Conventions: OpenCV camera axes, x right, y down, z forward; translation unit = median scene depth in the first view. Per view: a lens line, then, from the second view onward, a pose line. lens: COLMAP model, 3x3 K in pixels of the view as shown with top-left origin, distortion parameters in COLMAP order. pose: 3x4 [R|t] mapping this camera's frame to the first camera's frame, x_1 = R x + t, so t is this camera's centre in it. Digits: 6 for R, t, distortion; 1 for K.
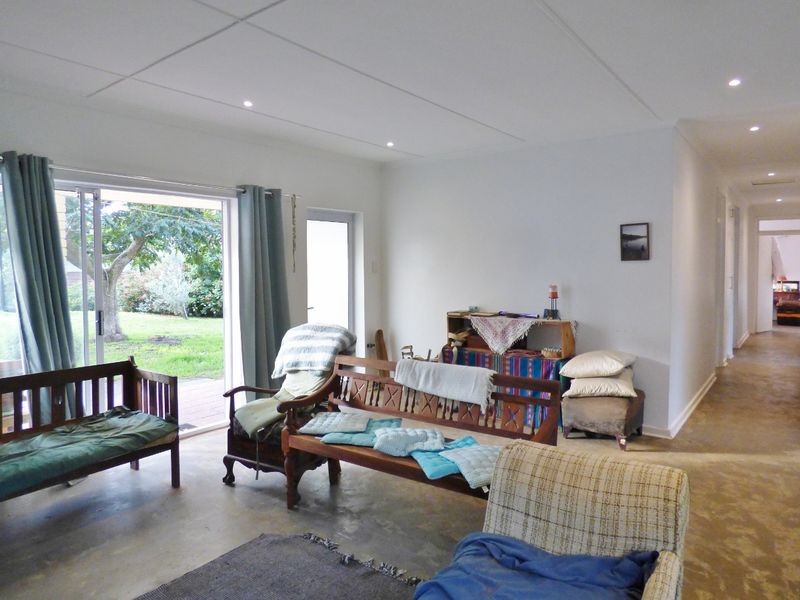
lens RADIAL K [[540.4, 0, 410.2], [0, 540.4, 302.2], [0, 0, 1]] dist [0.002510, 0.000261]
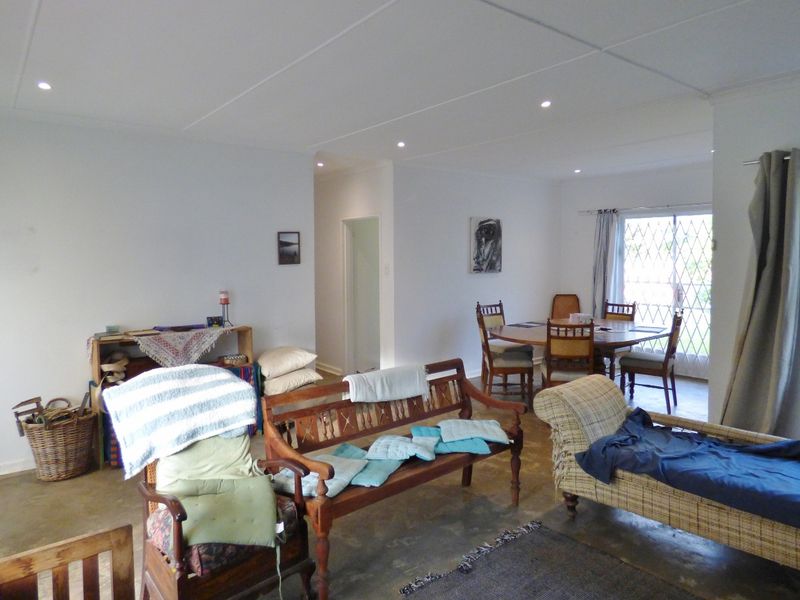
lens RADIAL K [[540.4, 0, 410.2], [0, 540.4, 302.2], [0, 0, 1]] dist [0.002510, 0.000261]
pose [[0.223030, -0.079111, 0.971596, -0.641312], [0.073305, 0.995241, 0.064209, -0.052511], [-0.972051, 0.056902, 0.227768, 0.502466]]
